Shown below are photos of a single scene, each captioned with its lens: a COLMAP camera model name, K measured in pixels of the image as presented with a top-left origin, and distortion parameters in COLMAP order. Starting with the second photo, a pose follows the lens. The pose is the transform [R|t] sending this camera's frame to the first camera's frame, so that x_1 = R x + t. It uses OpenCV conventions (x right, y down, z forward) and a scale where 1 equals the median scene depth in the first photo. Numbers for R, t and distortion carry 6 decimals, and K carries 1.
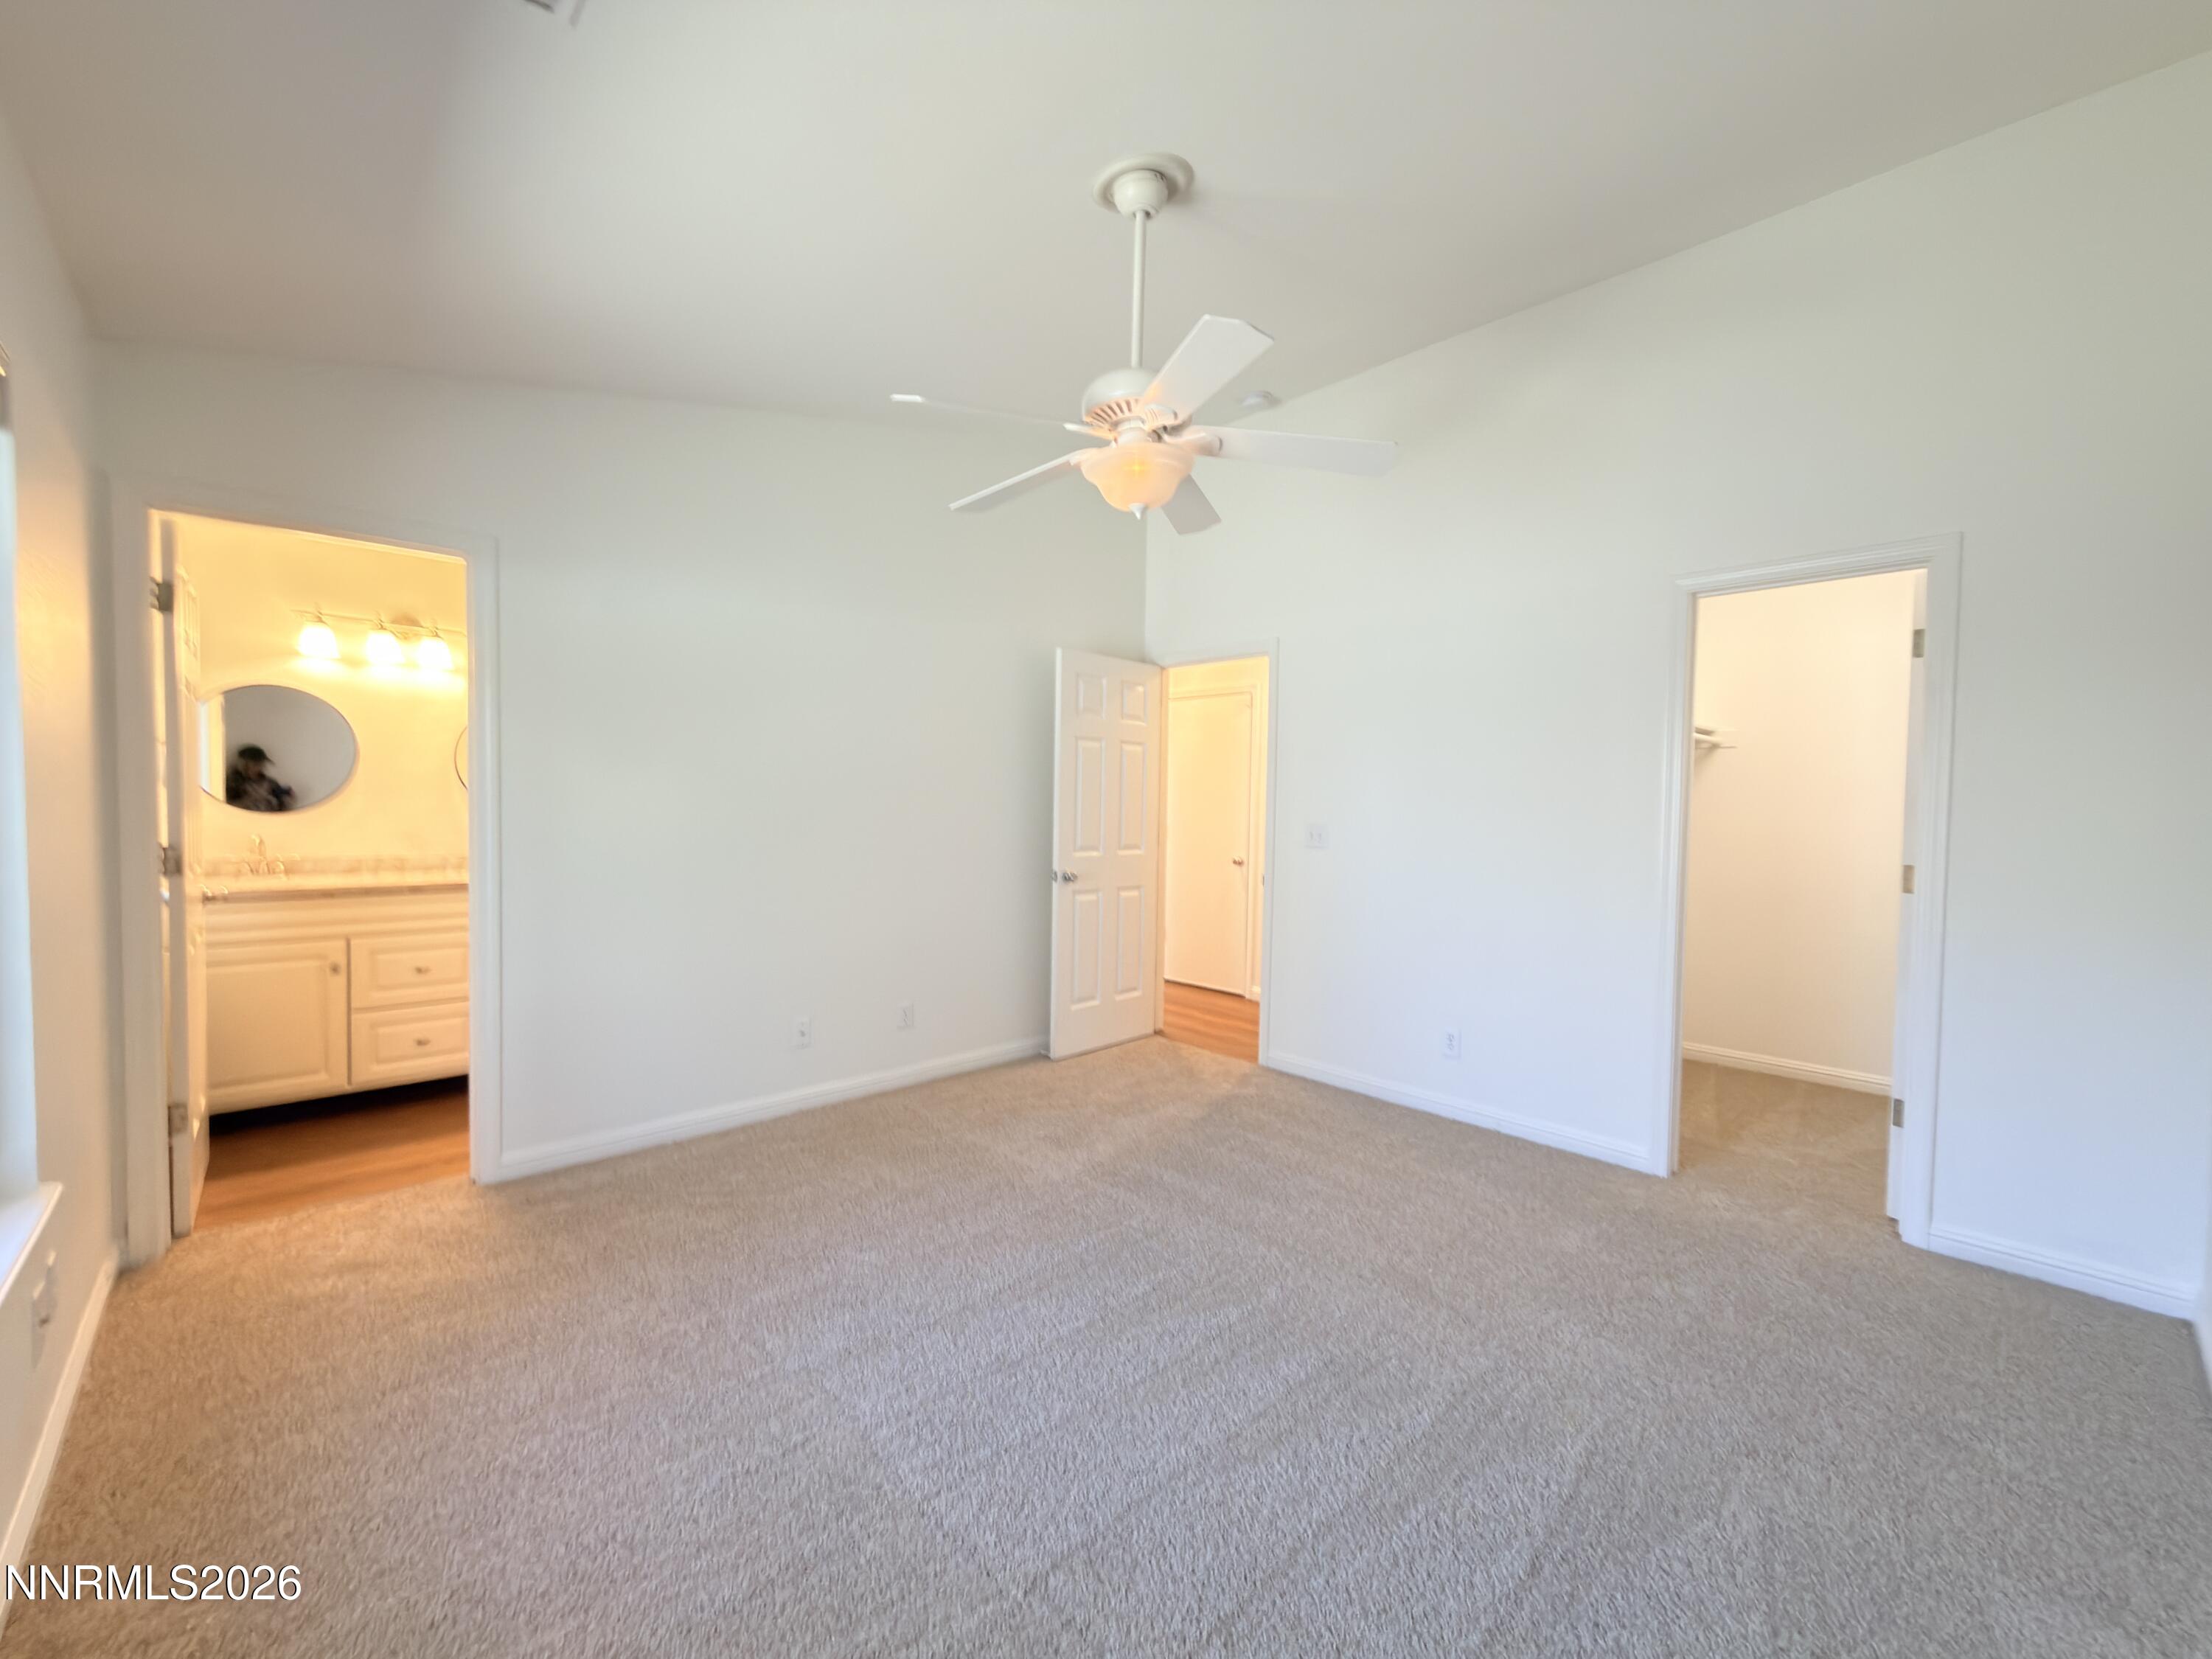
lens RADIAL K [[885.1, 0, 1105.6], [0, 885.1, 837.3], [0, 0, 1]] dist [-0.007842, 0.001113]
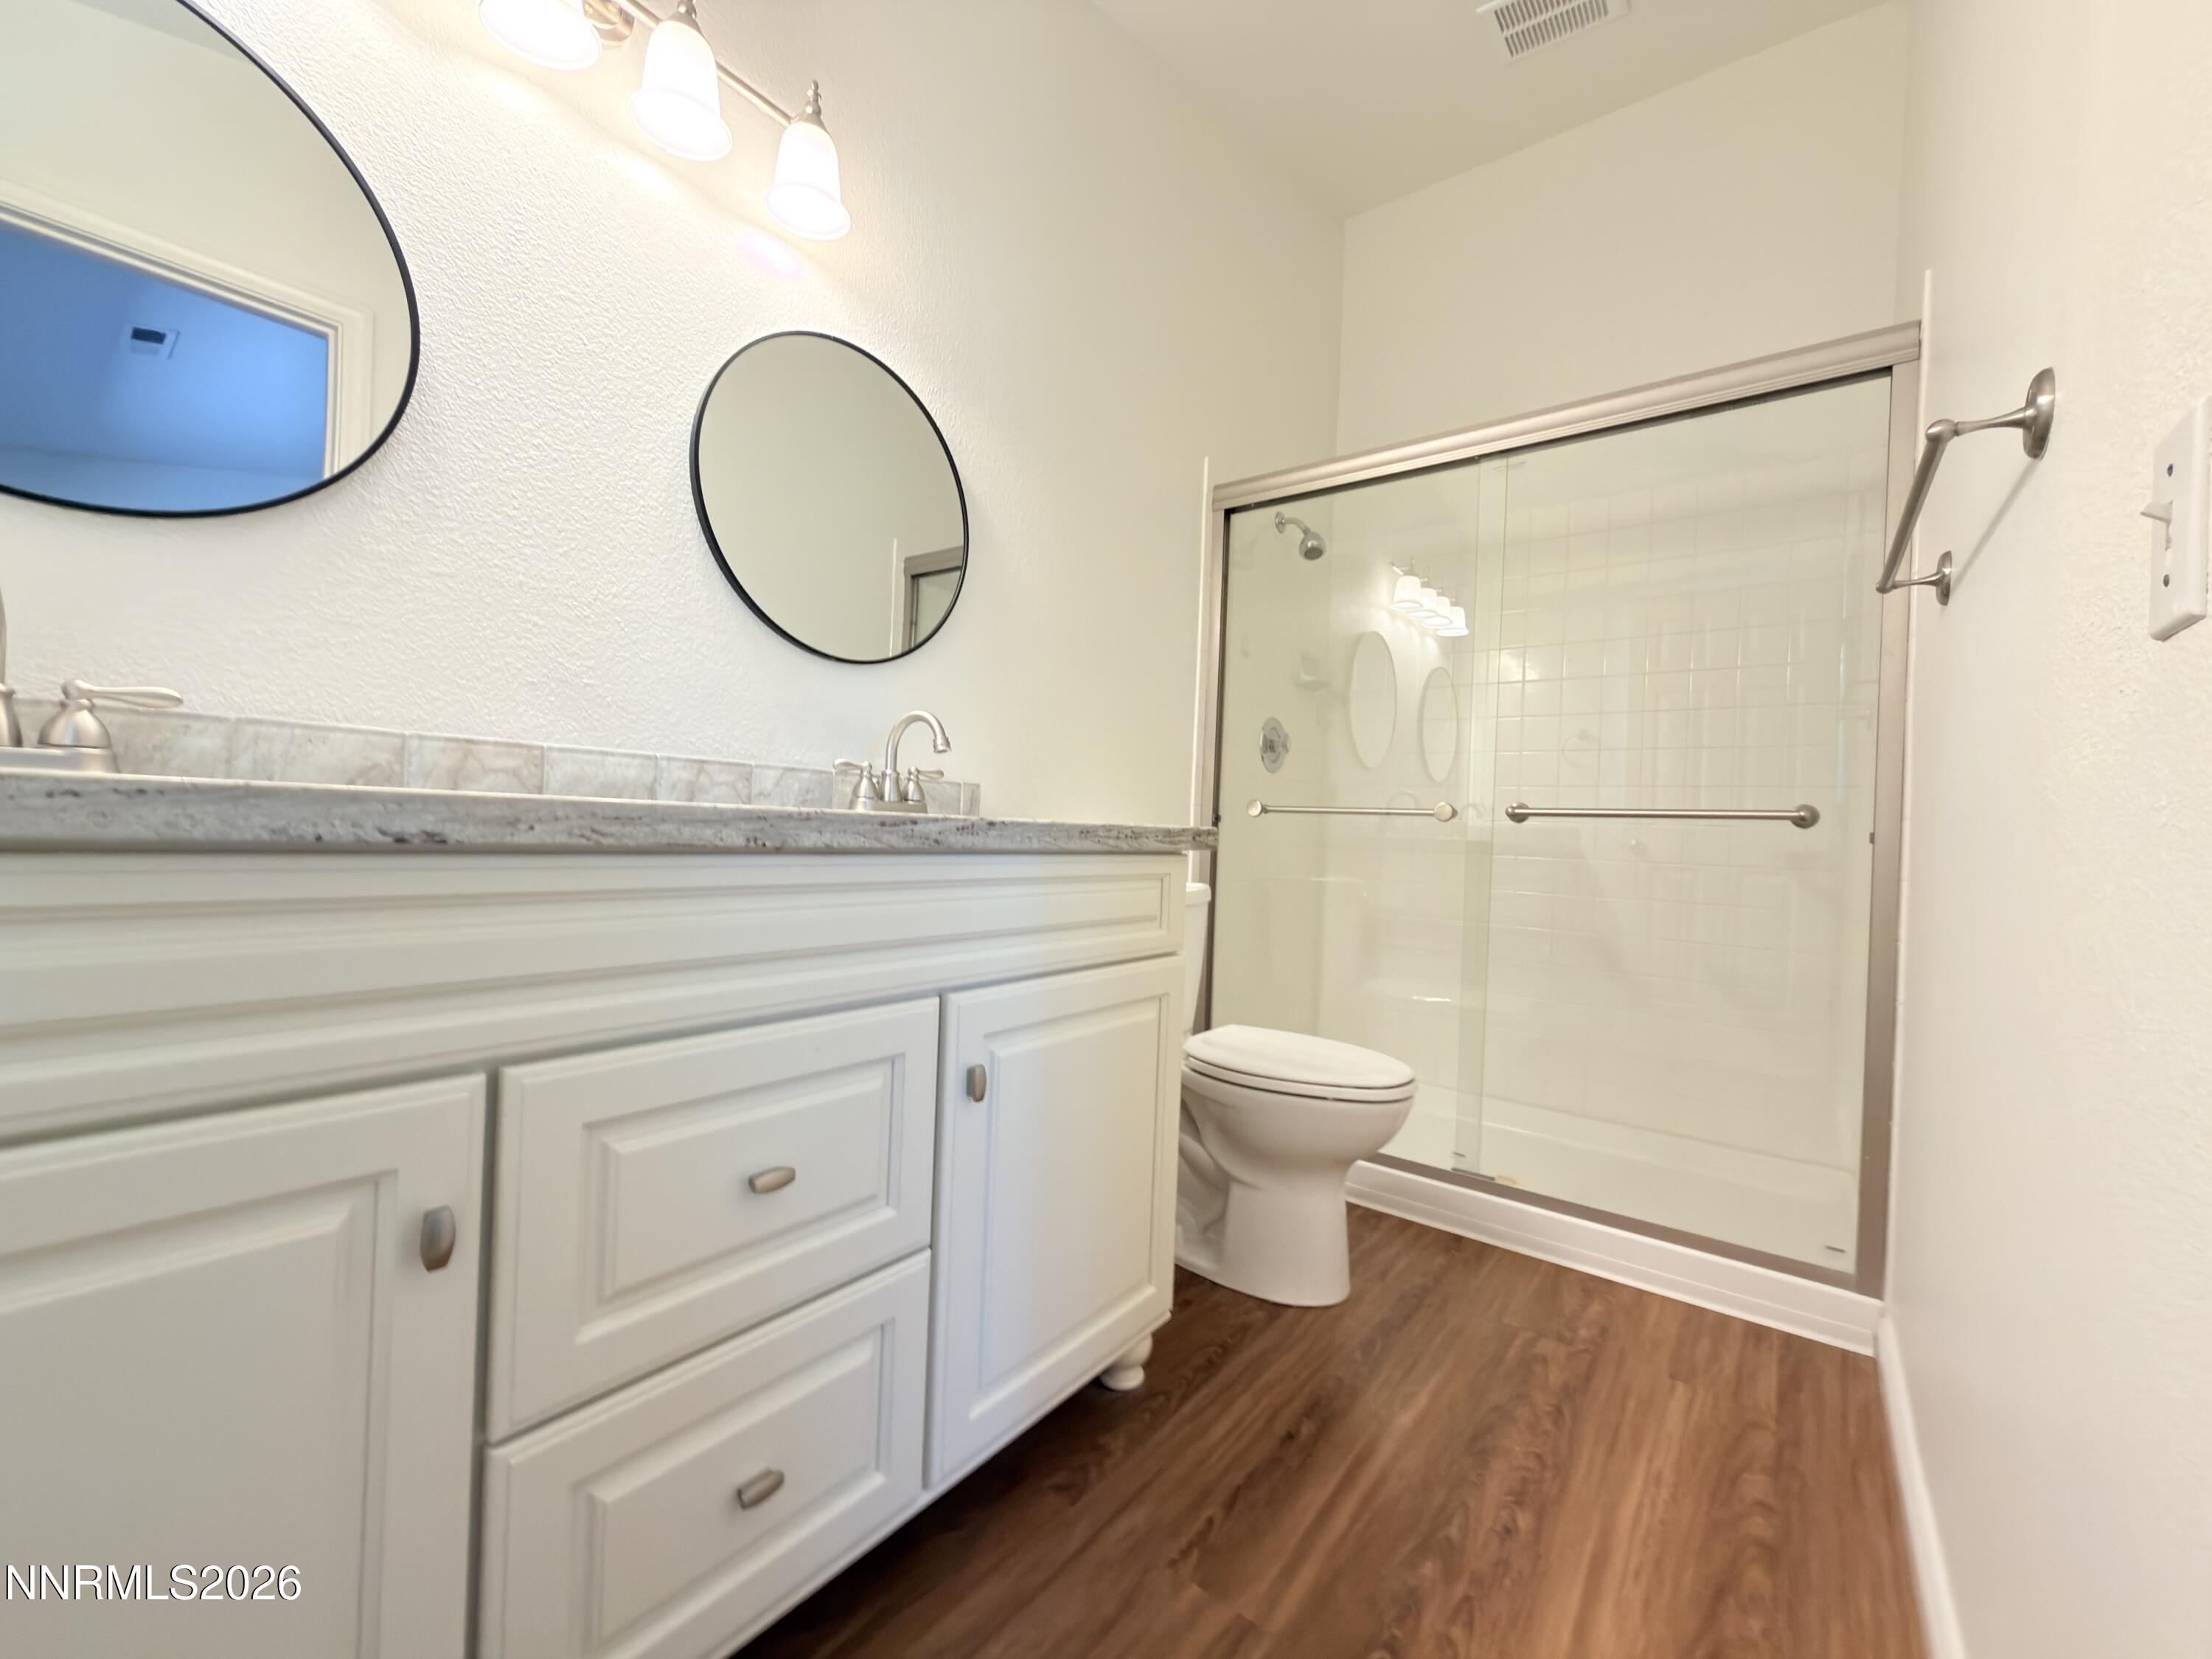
lens RADIAL K [[885.1, 0, 1100.9], [0, 885.1, 832.5], [0, 0, 1]] dist [-0.007842, 0.001113]
pose [[0.986078, 0.016284, 0.165483, -0.735143], [-0.010369, 0.999278, -0.036549, 0.064822], [-0.165959, 0.034324, 0.985535, 0.756237]]
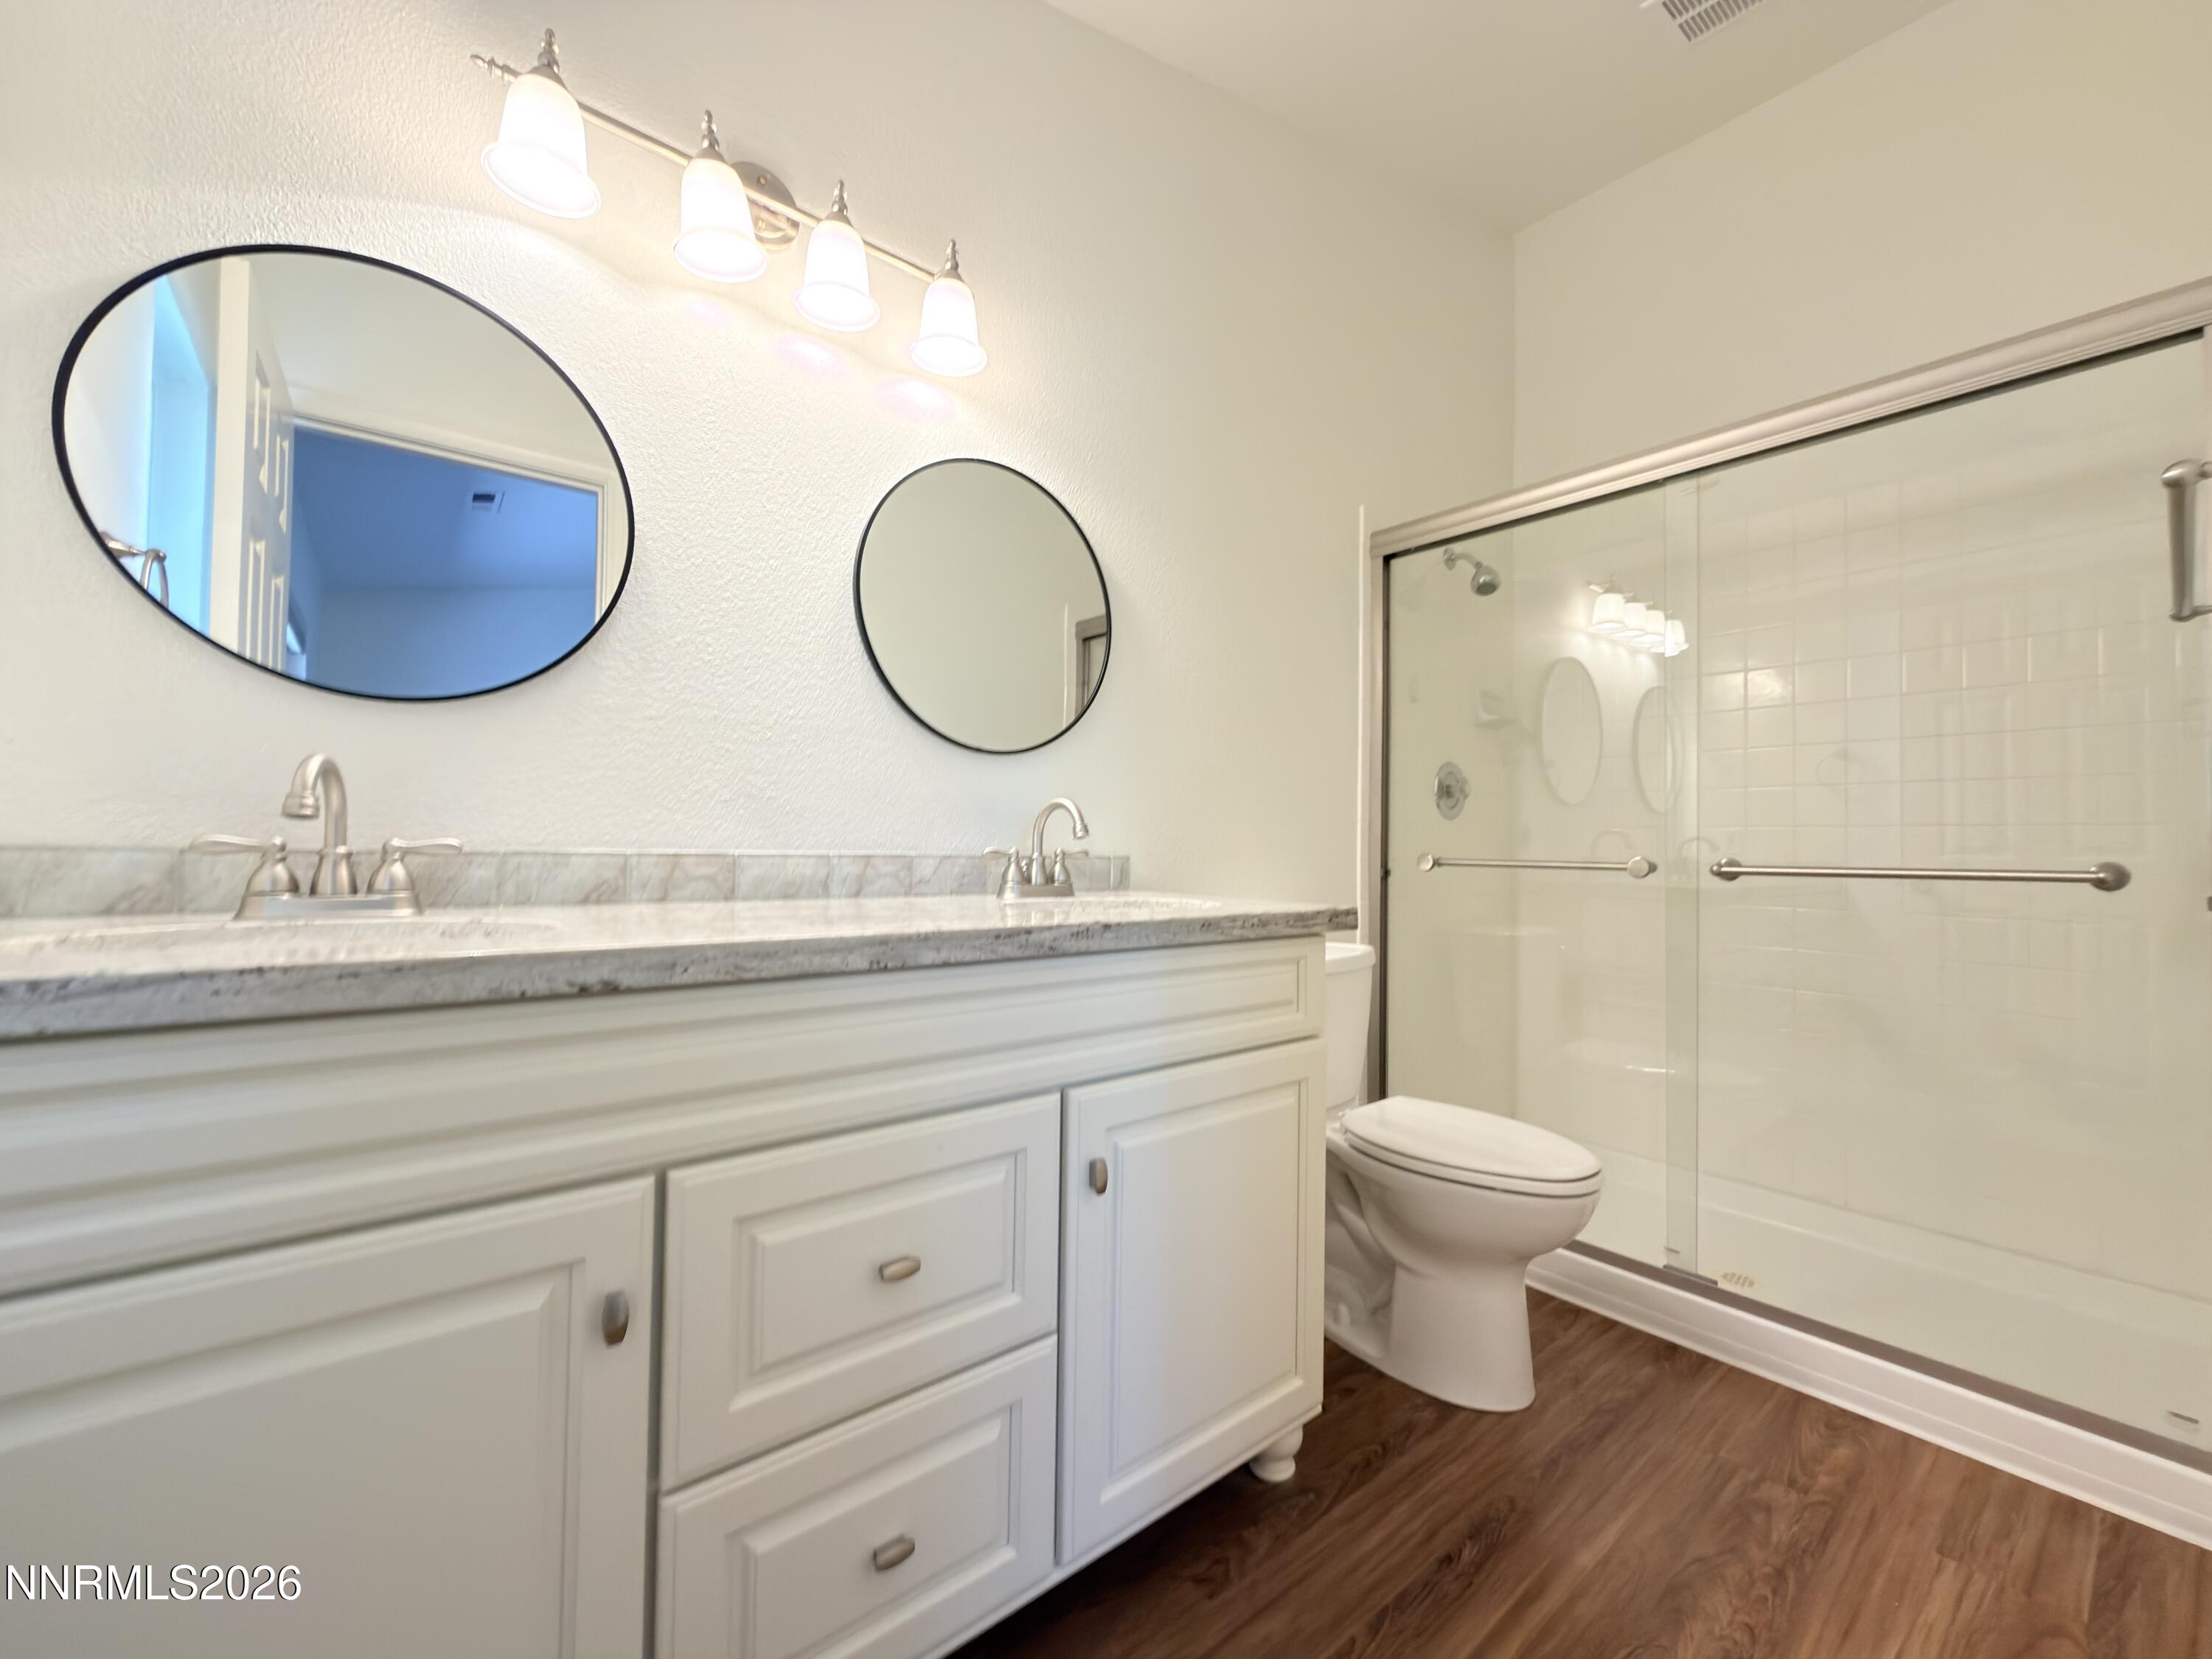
lens RADIAL K [[885.1, 0, 1107.7], [0, 885.1, 823.6], [0, 0, 1]] dist [-0.007842, 0.001113]
pose [[0.997971, -0.007066, -0.063277, -0.702833], [0.003043, 0.997980, -0.063453, 0.035906], [0.063597, 0.063132, 0.995977, 0.743426]]
